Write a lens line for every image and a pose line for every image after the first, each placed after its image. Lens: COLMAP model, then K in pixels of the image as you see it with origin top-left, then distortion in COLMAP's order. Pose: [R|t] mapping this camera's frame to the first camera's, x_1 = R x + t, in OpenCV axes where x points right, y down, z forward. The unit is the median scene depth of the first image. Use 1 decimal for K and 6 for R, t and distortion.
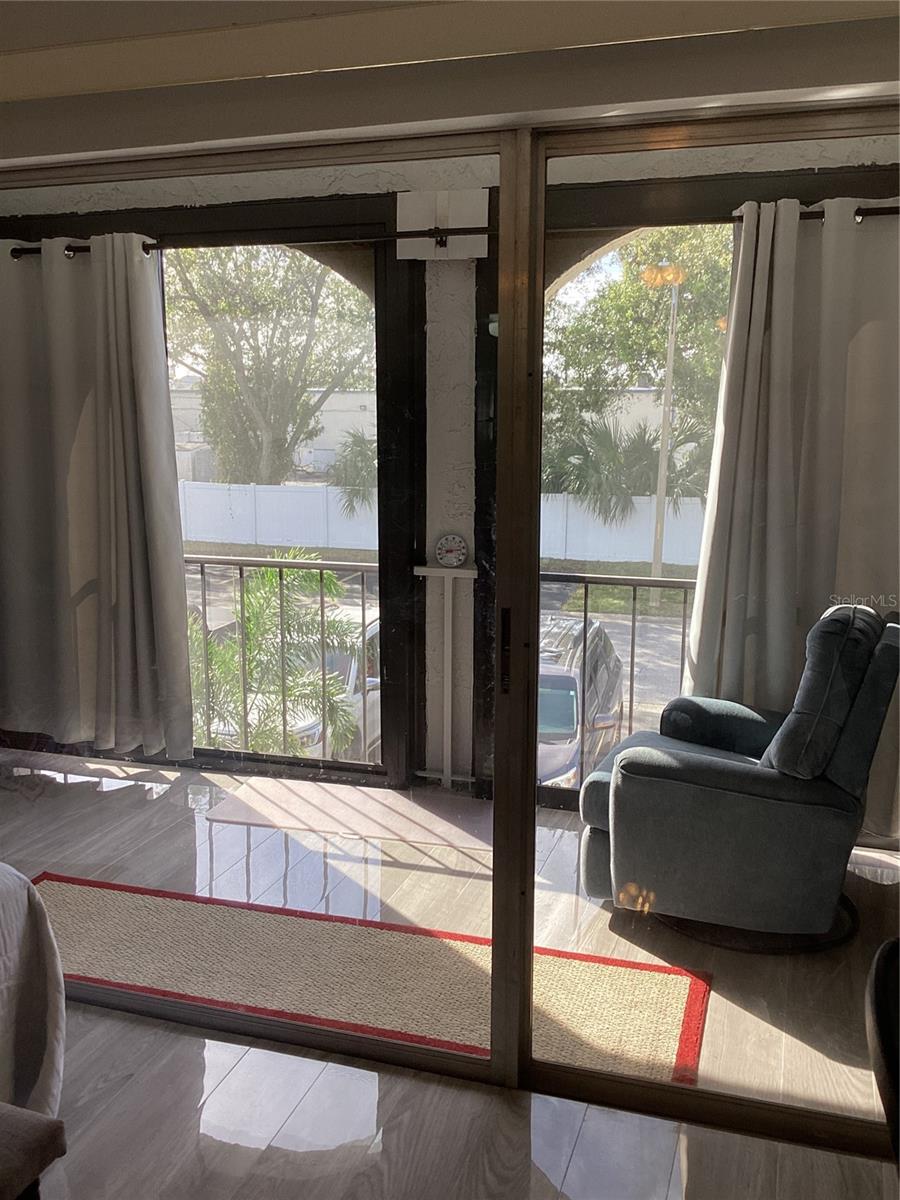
lens RADIAL K [[1099.8, 0, 448.2], [0, 1099.8, 608.9], [0, 0, 1]] dist [0.039909, 0.000000]
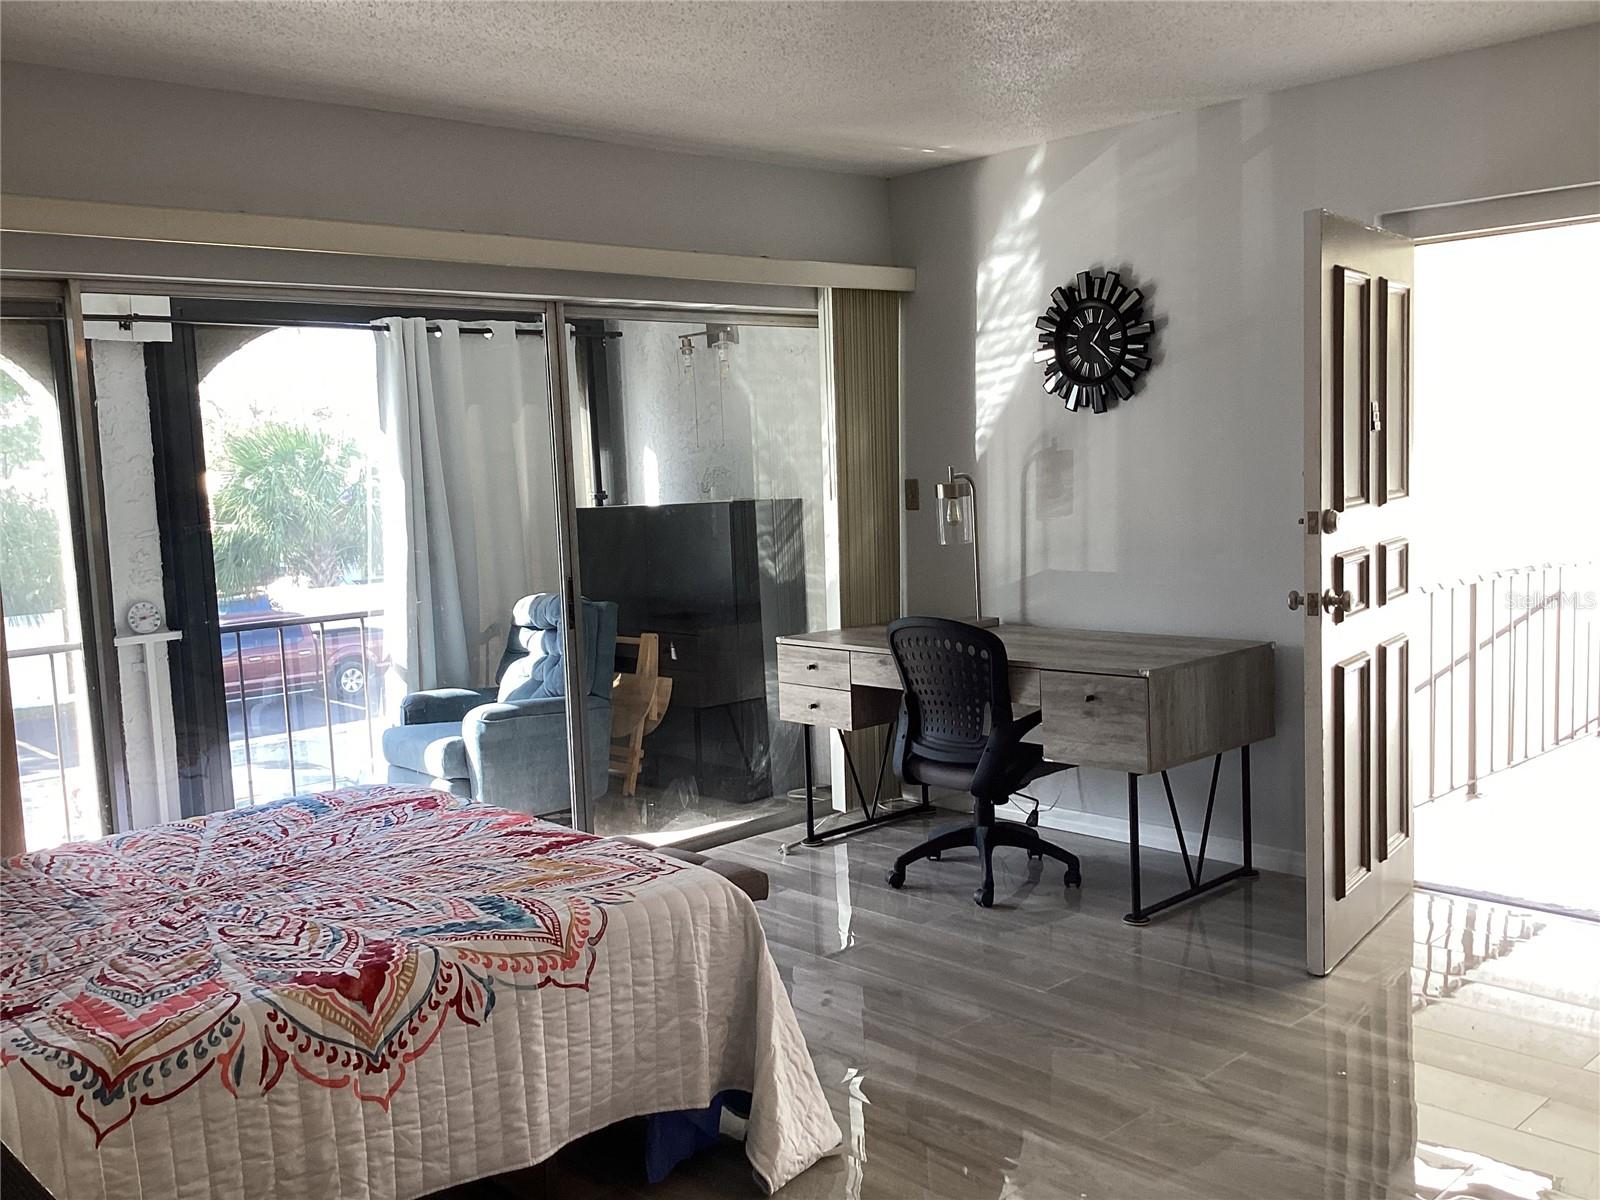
lens RADIAL K [[1466.4, 0, 800.9], [0, 1466.4, 597.5], [0, 0, 1]] dist [0.039909, 0.000000]
pose [[0.476100, -0.107460, 0.872801, -0.942927], [0.207694, 0.978168, 0.007139, 0.047415], [-0.854513, 0.177876, 0.488024, -0.198203]]
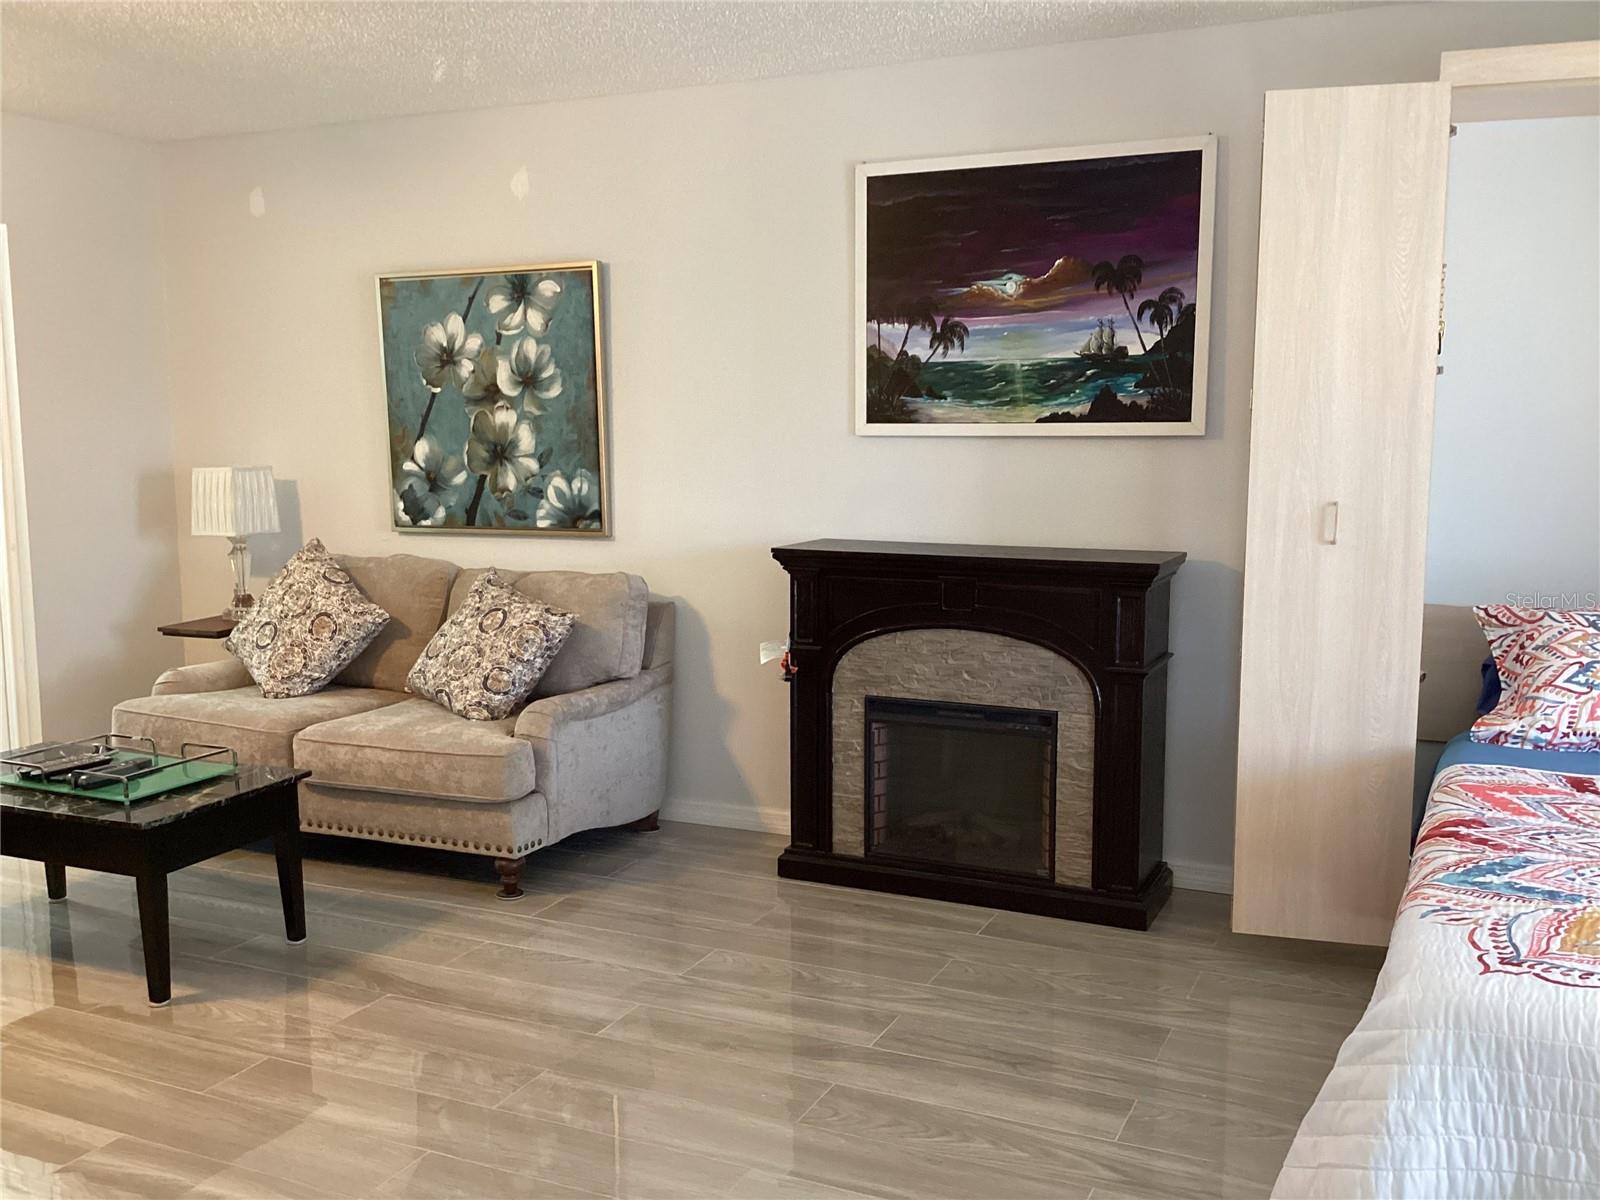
lens RADIAL K [[1466.4, 0, 793.9], [0, 1466.4, 603.1], [0, 0, 1]] dist [0.039909, 0.000000]
pose [[-0.124576, 0.120034, -0.984923, 0.217208], [-0.185484, 0.972339, 0.141961, 0.017612], [0.974719, 0.200372, -0.098866, 0.028492]]
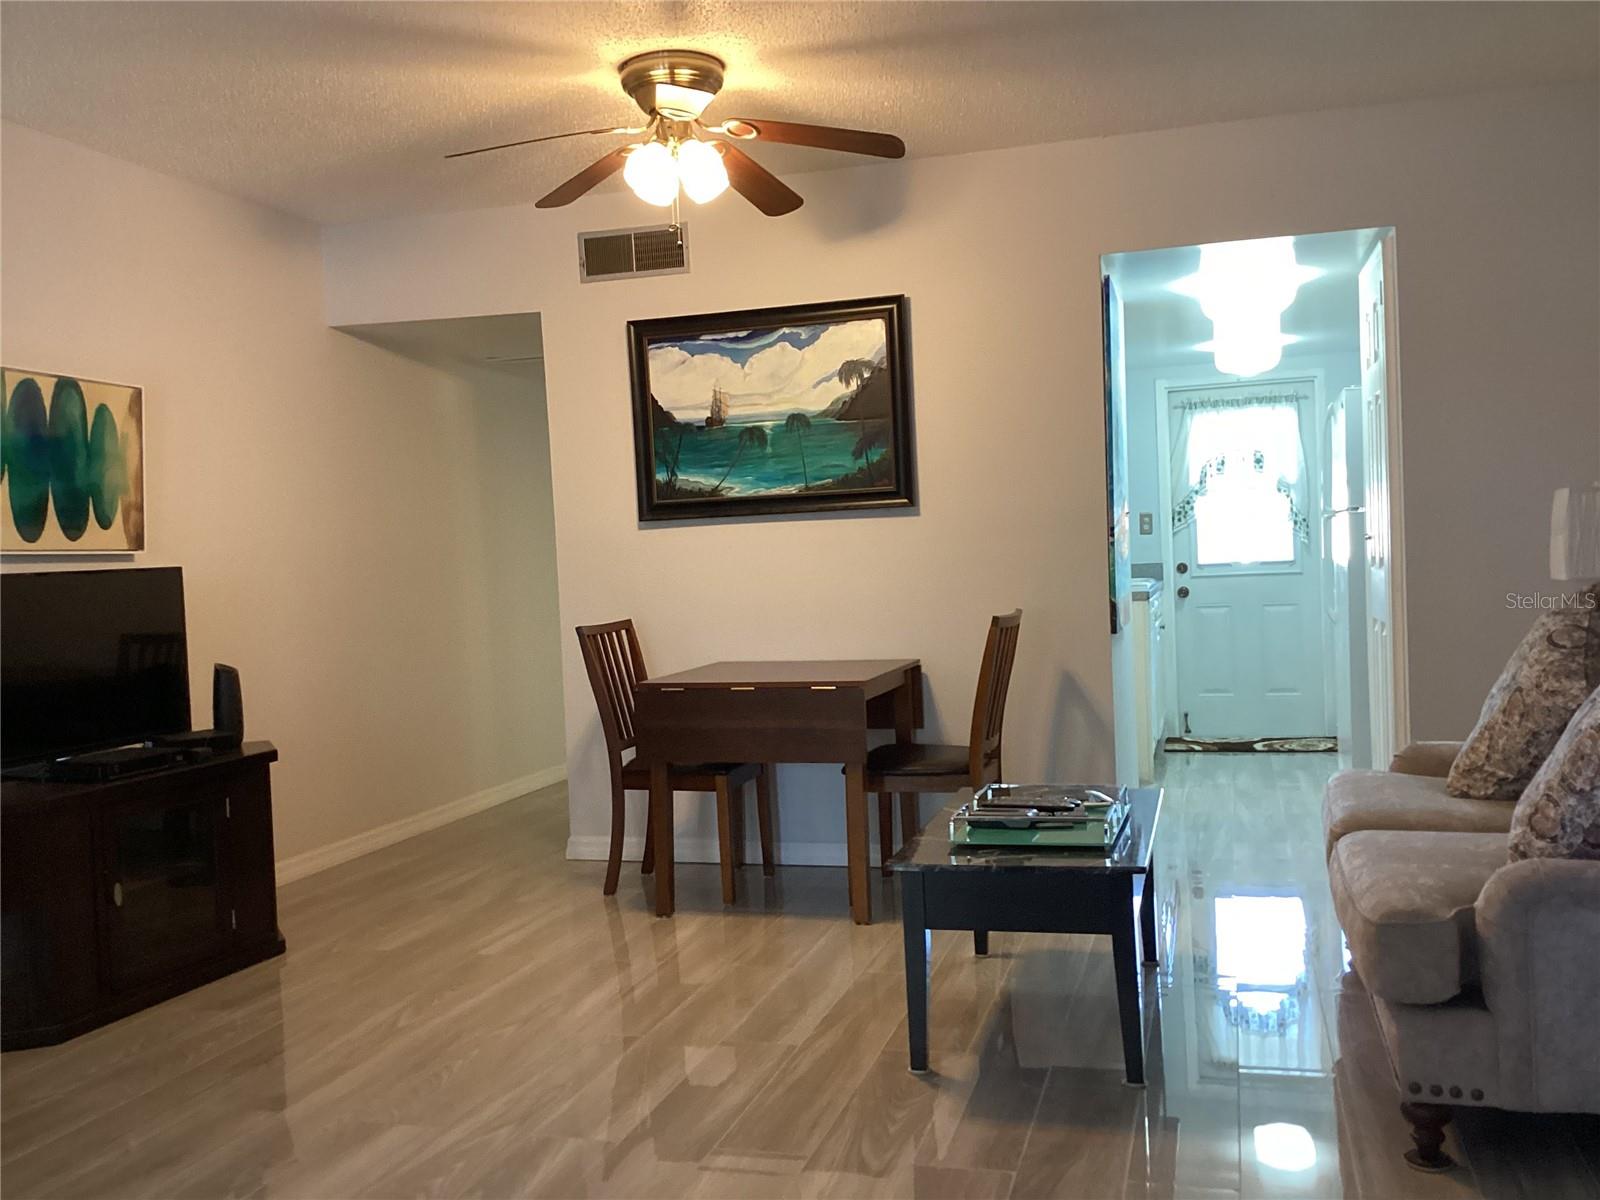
lens RADIAL K [[1466.4, 0, 782.9], [0, 1466.4, 595.2], [0, 0, 1]] dist [0.039909, 0.000000]
pose [[-0.998758, 0.044895, -0.021621, -0.501760], [0.039023, 0.974519, 0.220883, 0.013954], [0.030987, 0.219765, -0.975061, 0.341892]]
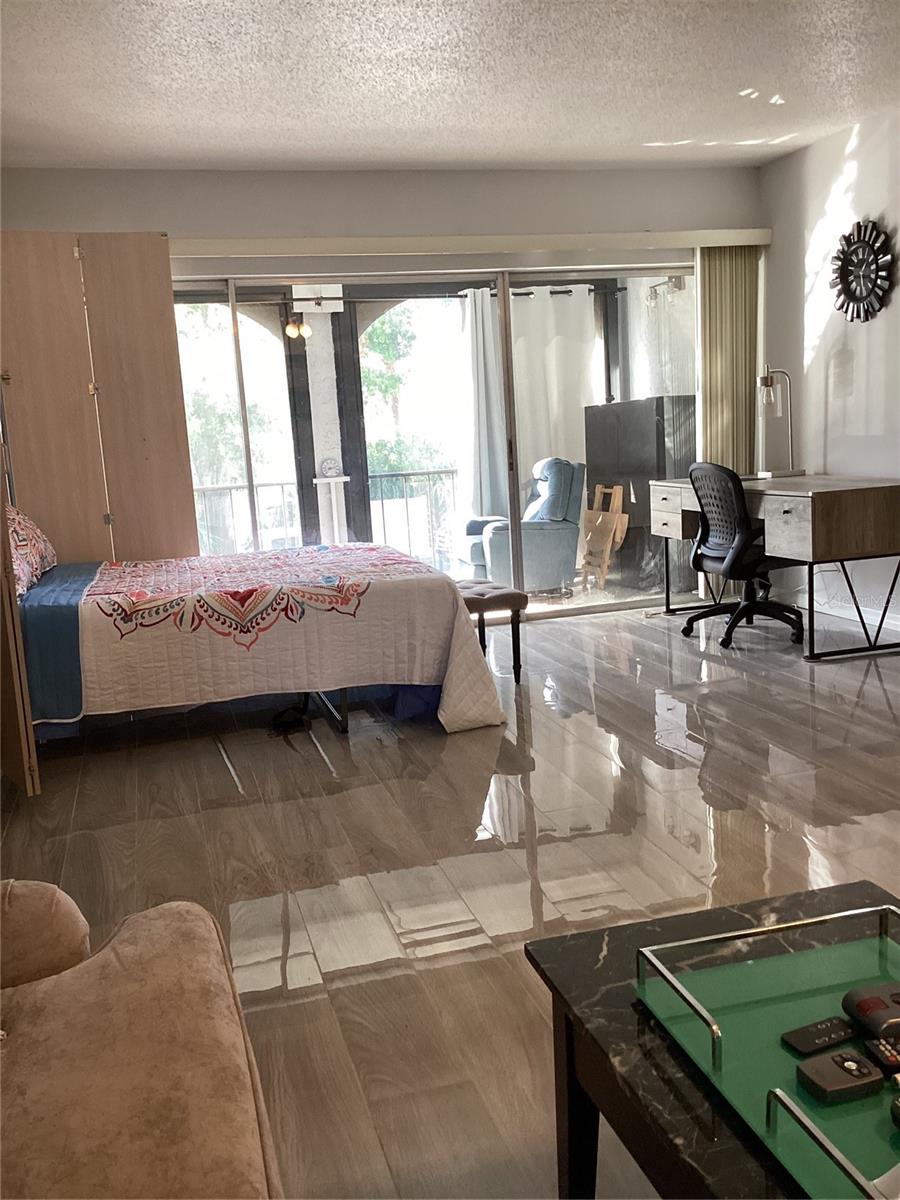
lens RADIAL K [[1099.8, 0, 455.7], [0, 1099.8, 599.1], [0, 0, 1]] dist [0.039909, 0.000000]
pose [[0.825349, -0.140081, 0.546969, -0.906632], [0.165870, 0.986145, 0.002266, 0.204081], [-0.539709, 0.088856, 0.837150, -0.671101]]
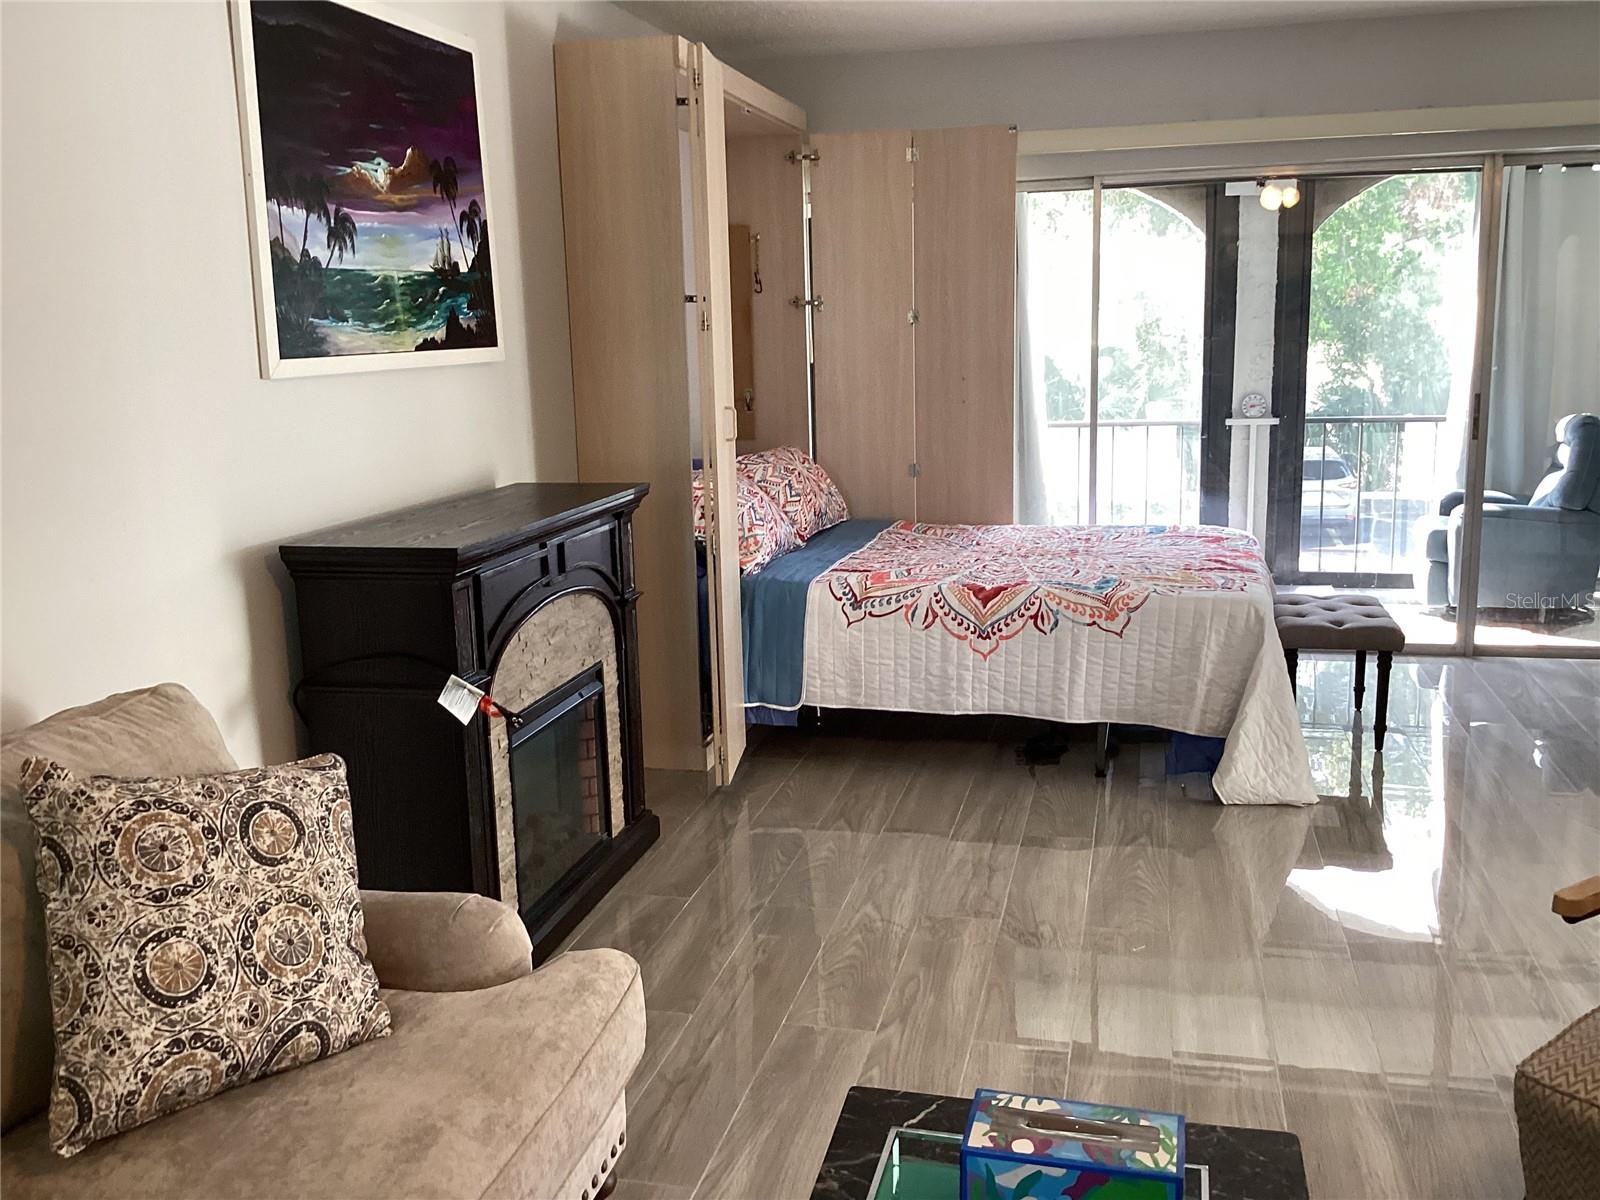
lens RADIAL K [[1466.4, 0, 792.9], [0, 1466.4, 613.3], [0, 0, 1]] dist [0.039909, 0.000000]
pose [[0.996570, -0.044665, 0.069669, -0.742303], [0.043948, 0.998964, 0.011795, 0.165666], [-0.070123, -0.008693, 0.997500, -0.831794]]
